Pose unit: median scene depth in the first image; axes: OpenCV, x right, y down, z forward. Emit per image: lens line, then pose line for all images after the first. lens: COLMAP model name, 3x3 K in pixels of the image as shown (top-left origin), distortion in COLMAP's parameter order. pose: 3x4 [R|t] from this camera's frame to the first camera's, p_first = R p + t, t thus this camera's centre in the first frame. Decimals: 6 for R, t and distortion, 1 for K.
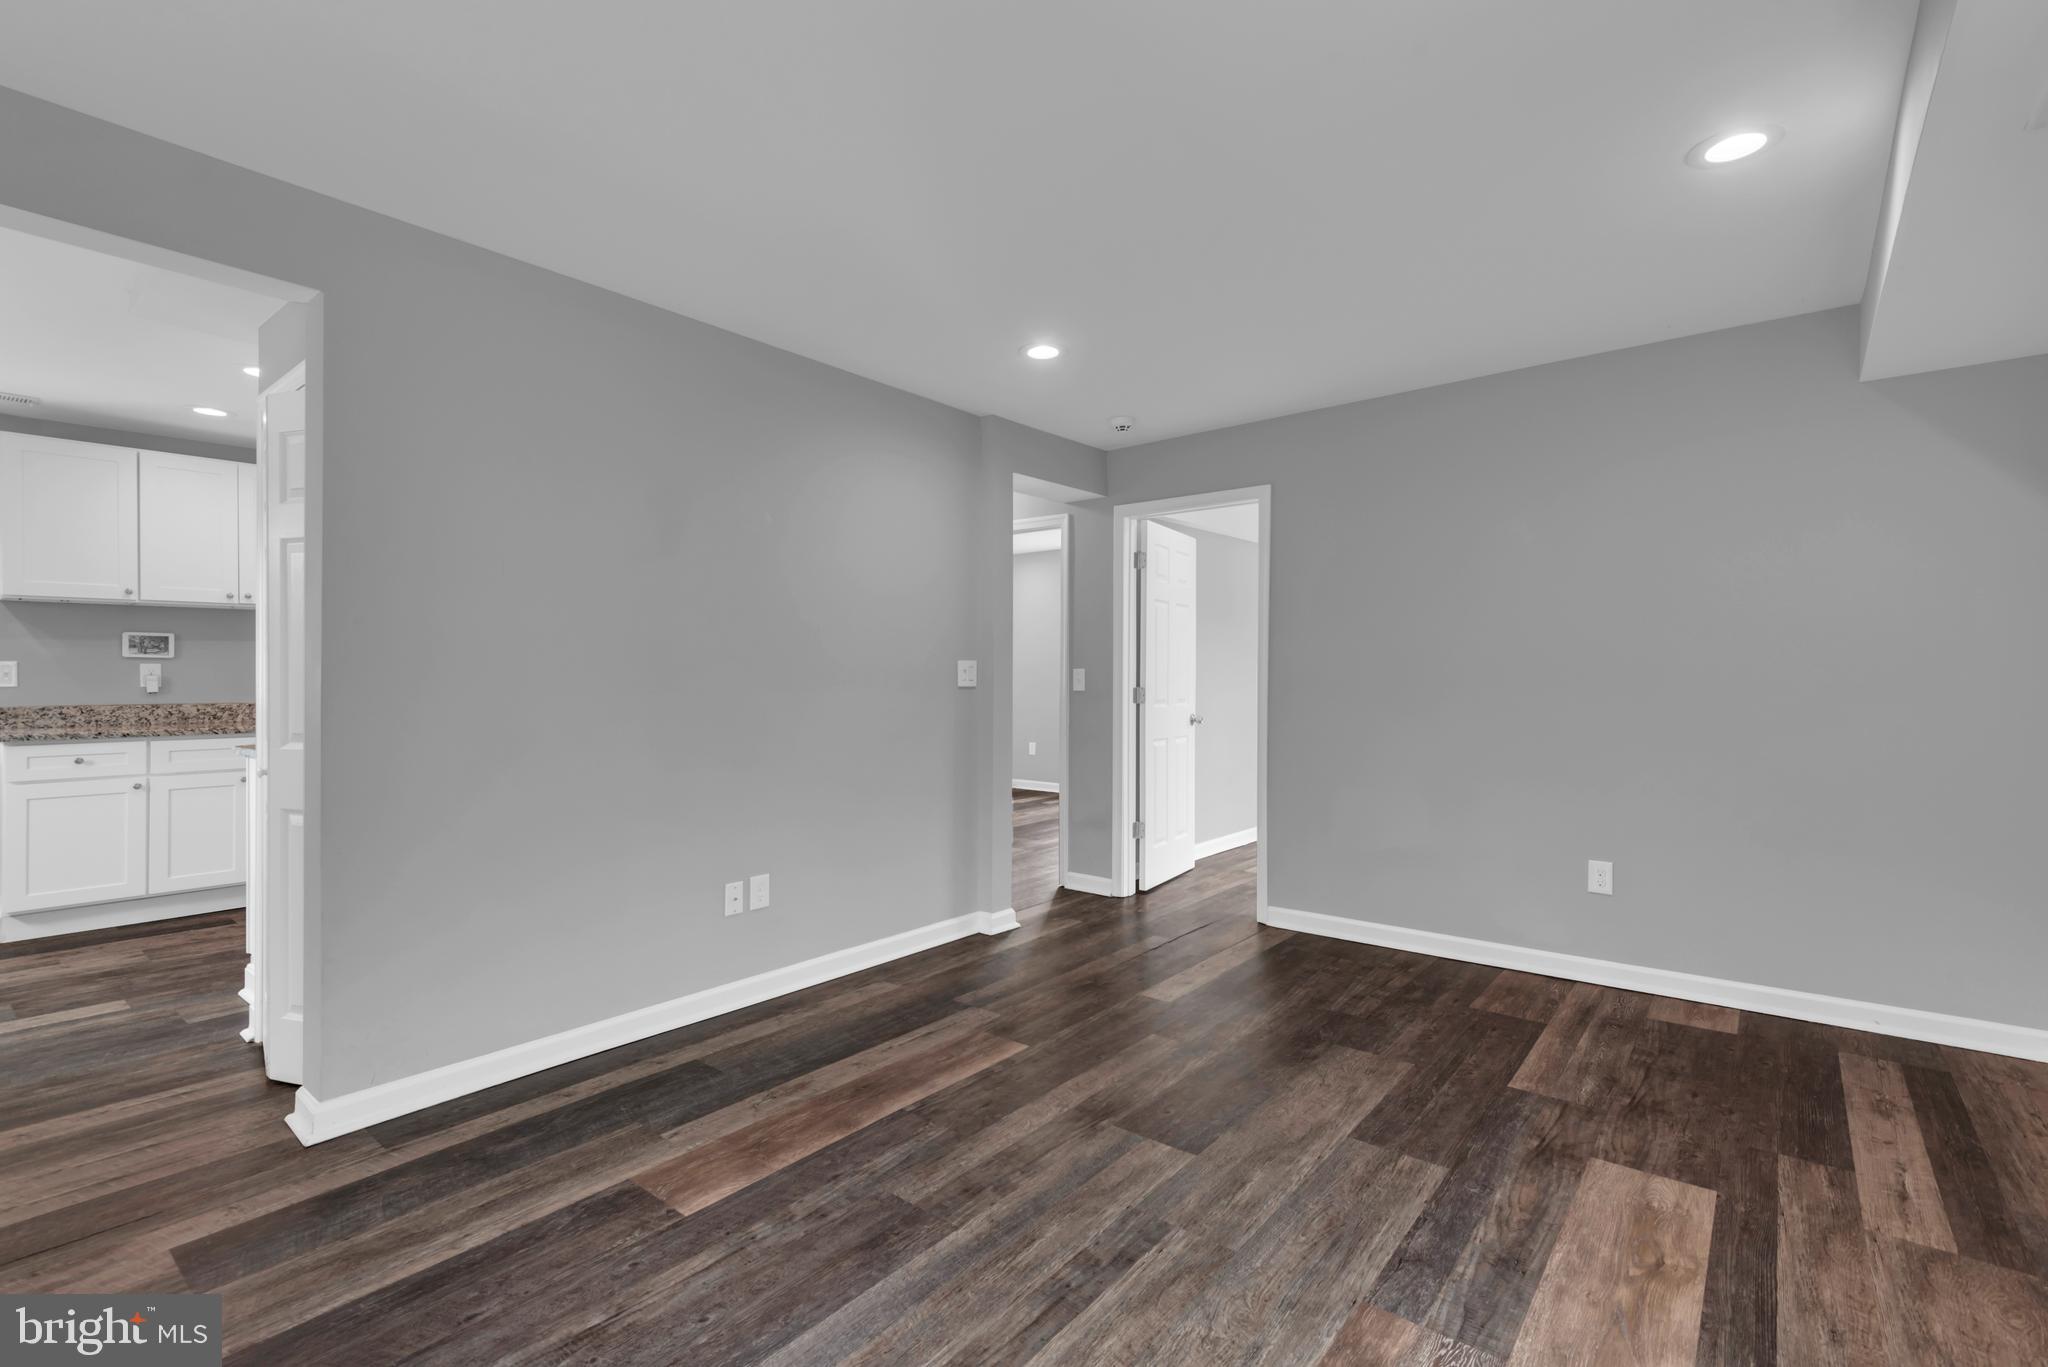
lens RADIAL K [[919.5, 0, 1020.5], [0, 919.5, 680.4], [0, 0, 1]] dist [0.026416, -0.010271]
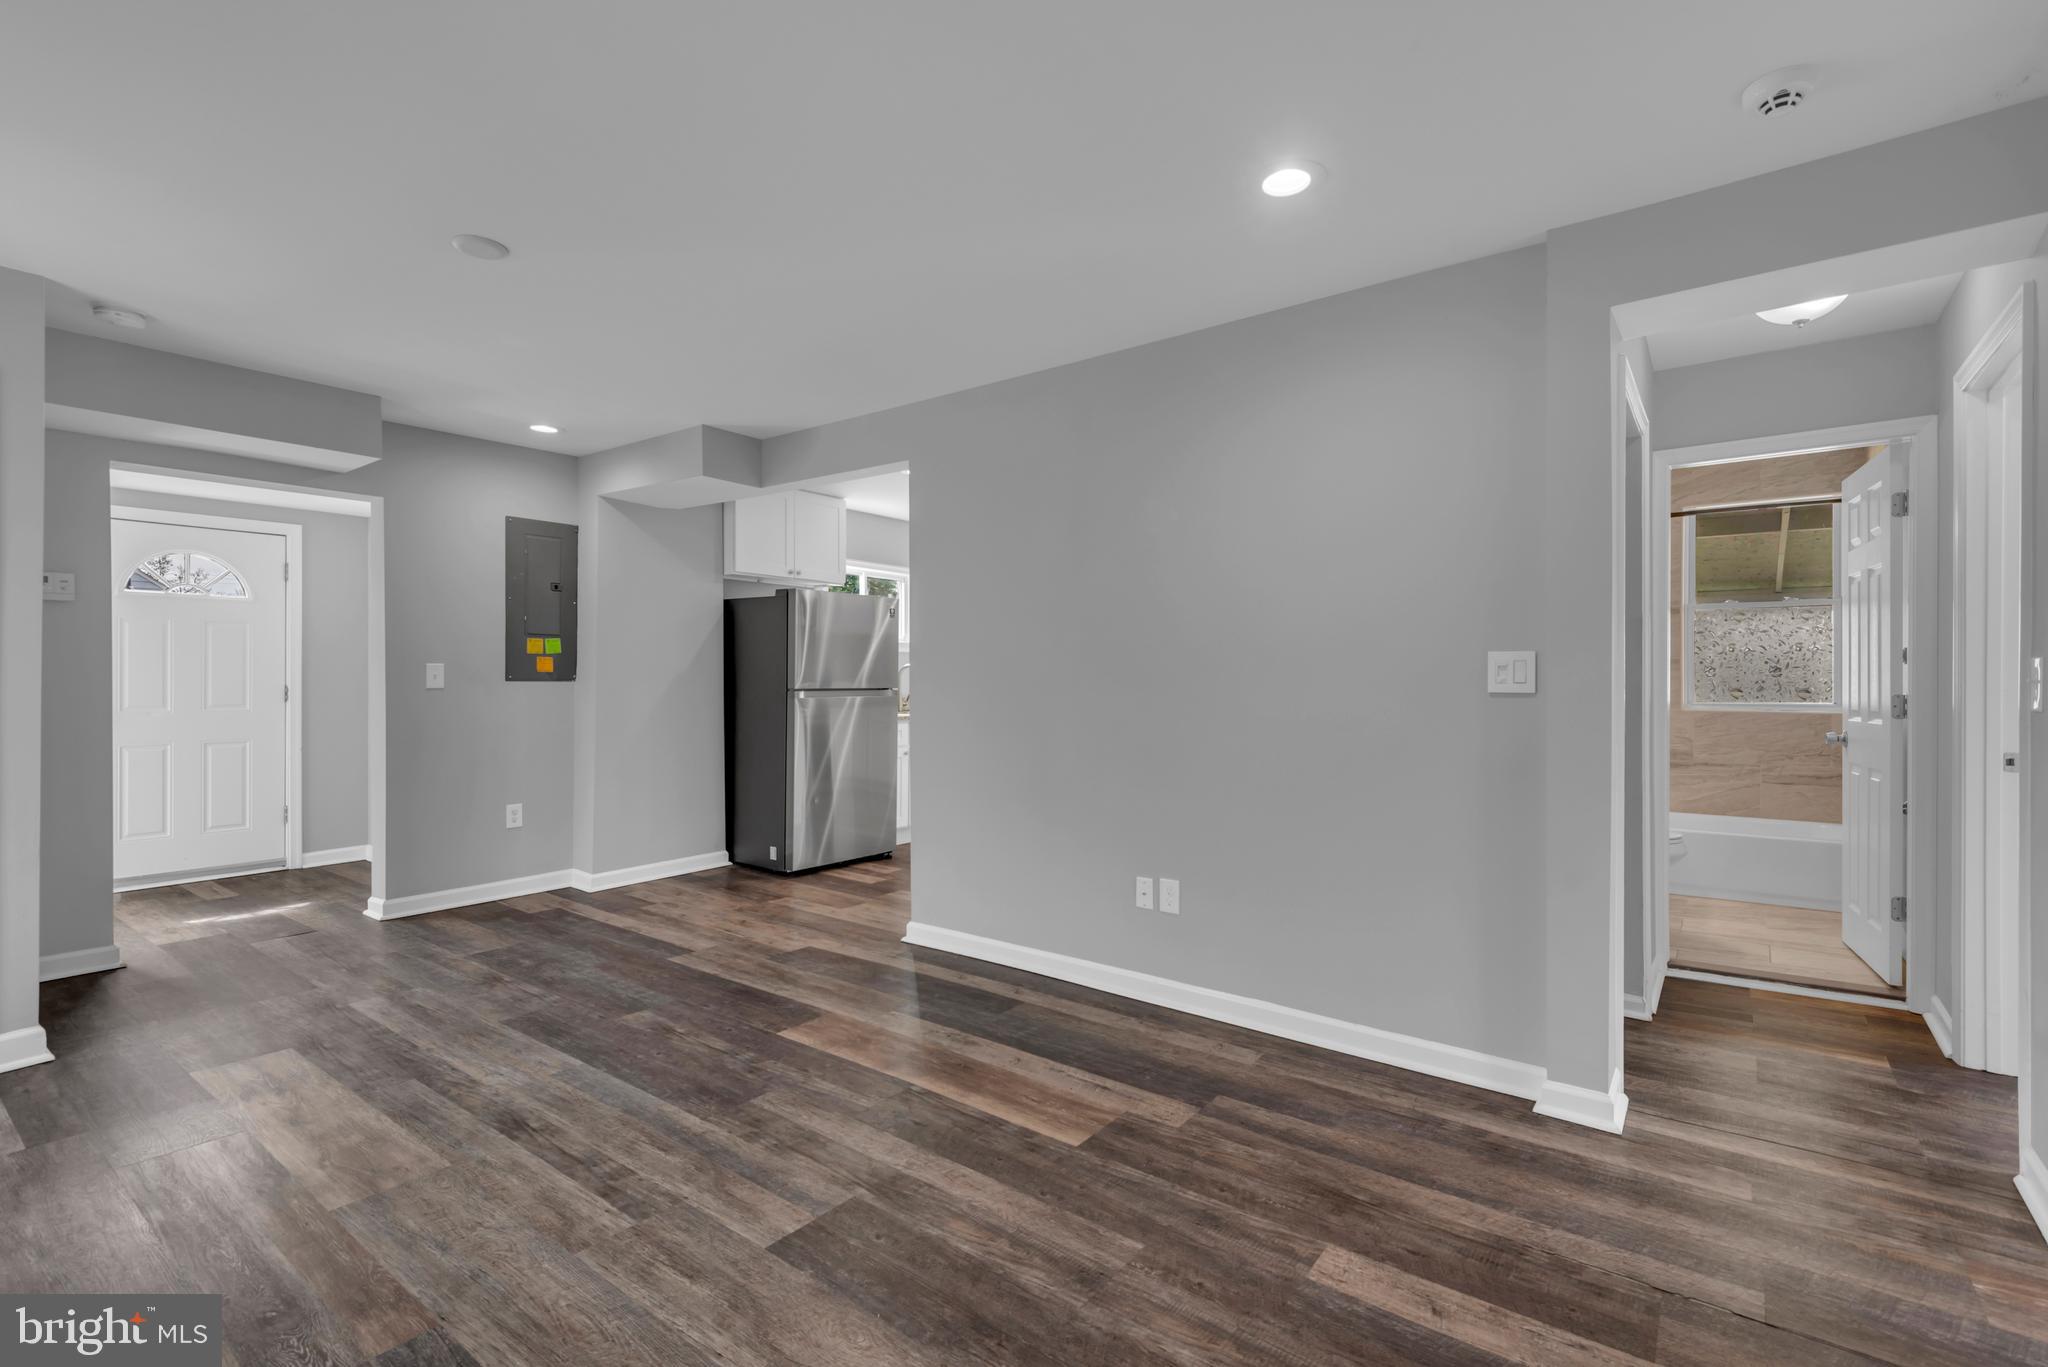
lens RADIAL K [[919.5, 0, 1016.9], [0, 919.5, 680.9], [0, 0, 1]] dist [0.026416, -0.010271]
pose [[0.031181, 0.001589, -0.999512, 0.860984], [-0.001795, 0.999997, 0.001533, -0.002106], [0.999512, 0.001747, 0.031184, 0.997881]]
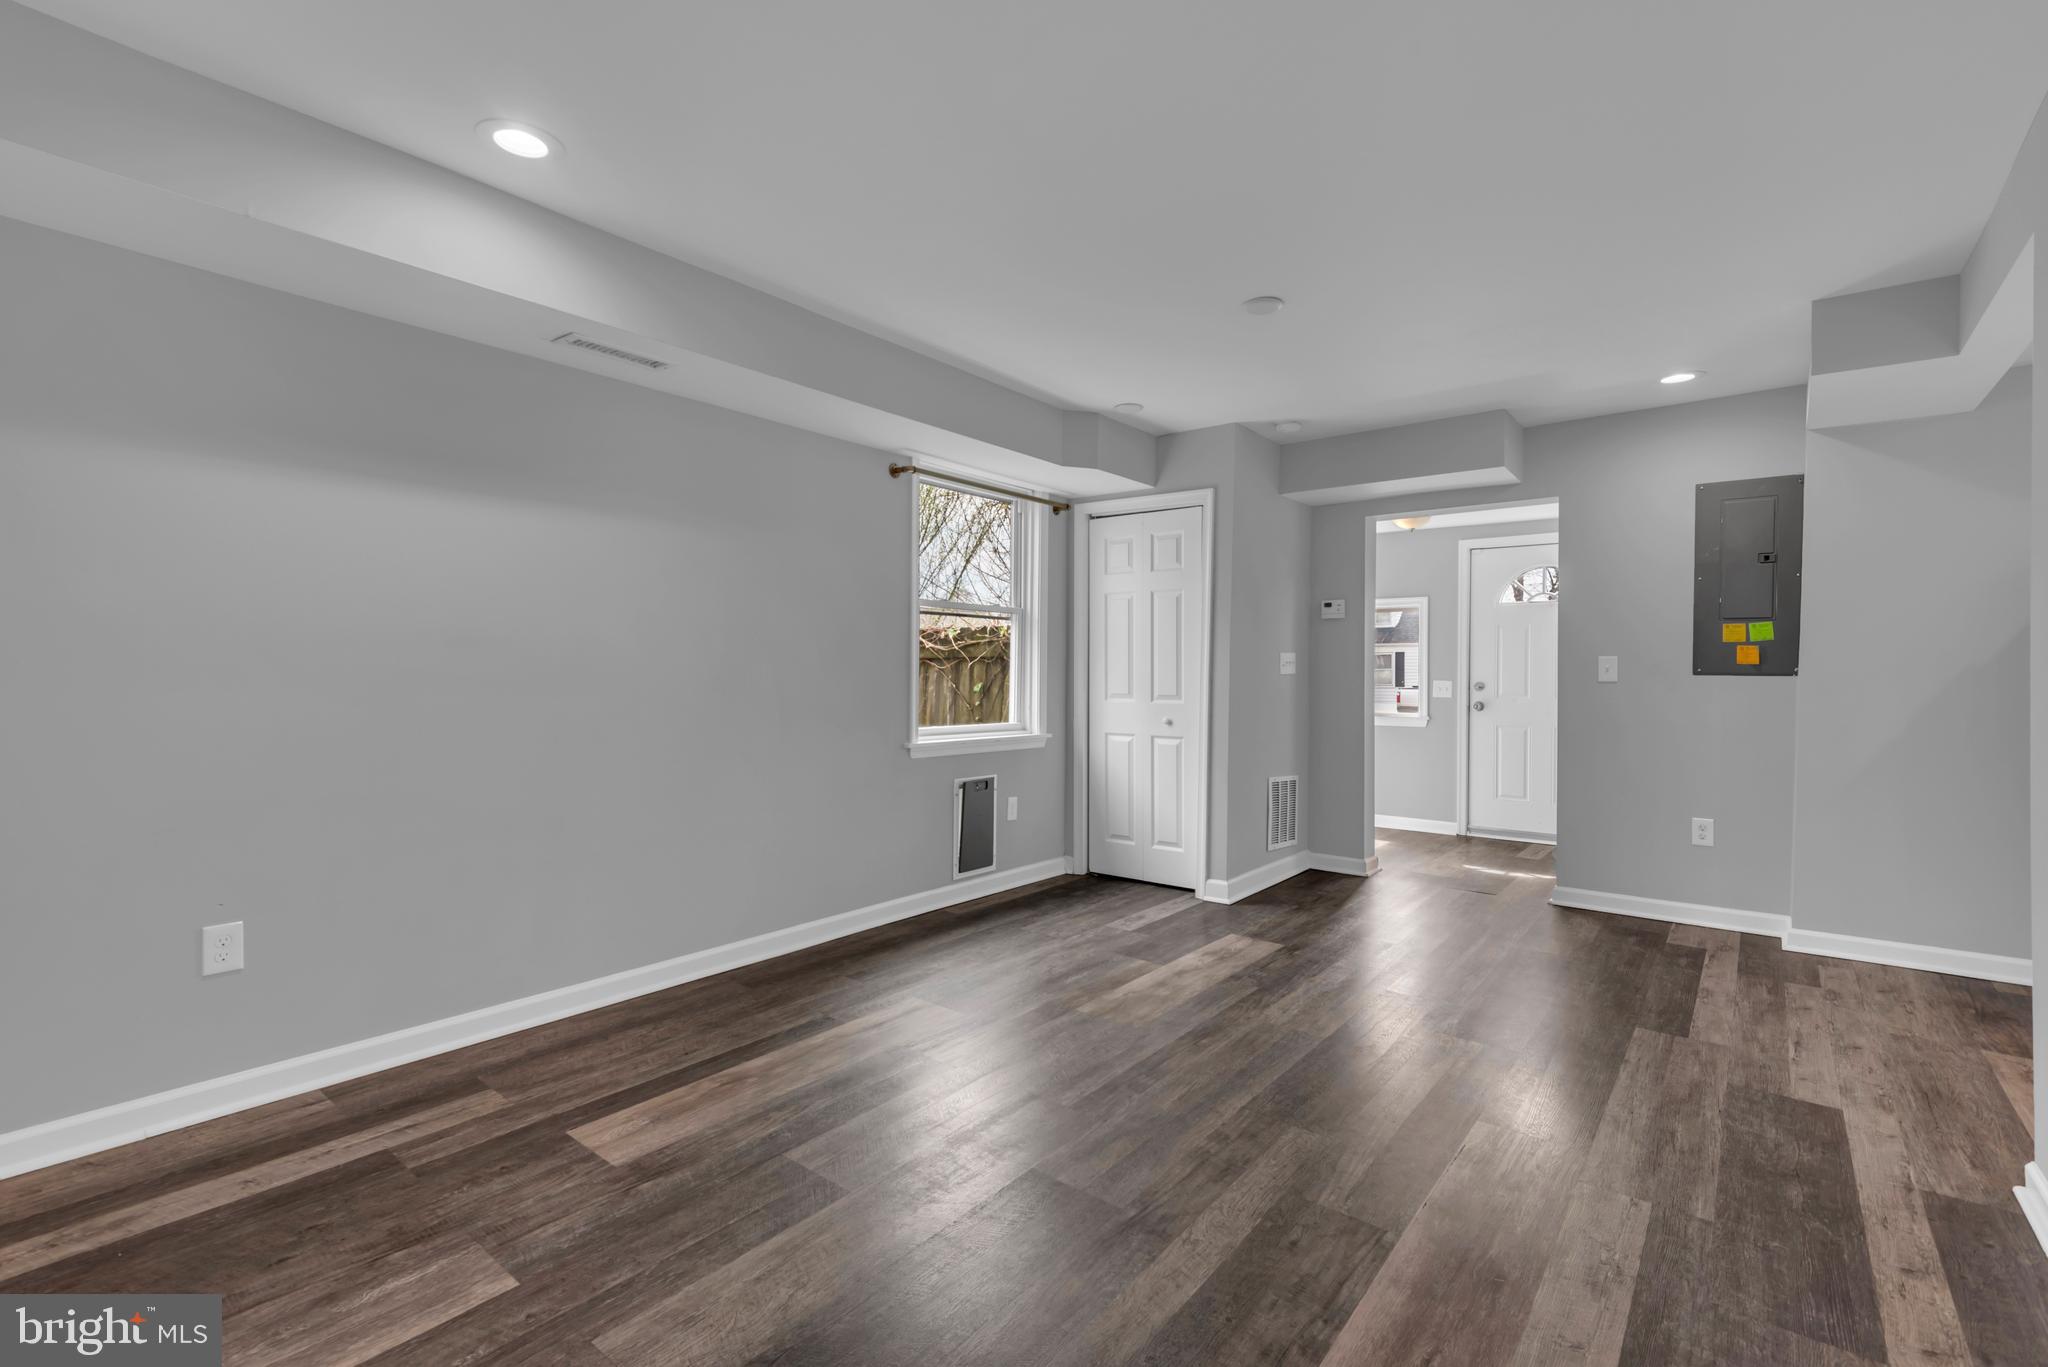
lens RADIAL K [[919.5, 0, 1027.3], [0, 919.5, 670.4], [0, 0, 1]] dist [0.026416, -0.010271]
pose [[-0.999861, -0.007421, -0.014957, 0.176605], [-0.007424, 0.999972, 0.000134, 0.003529], [0.014956, 0.000245, -0.999888, 1.616973]]
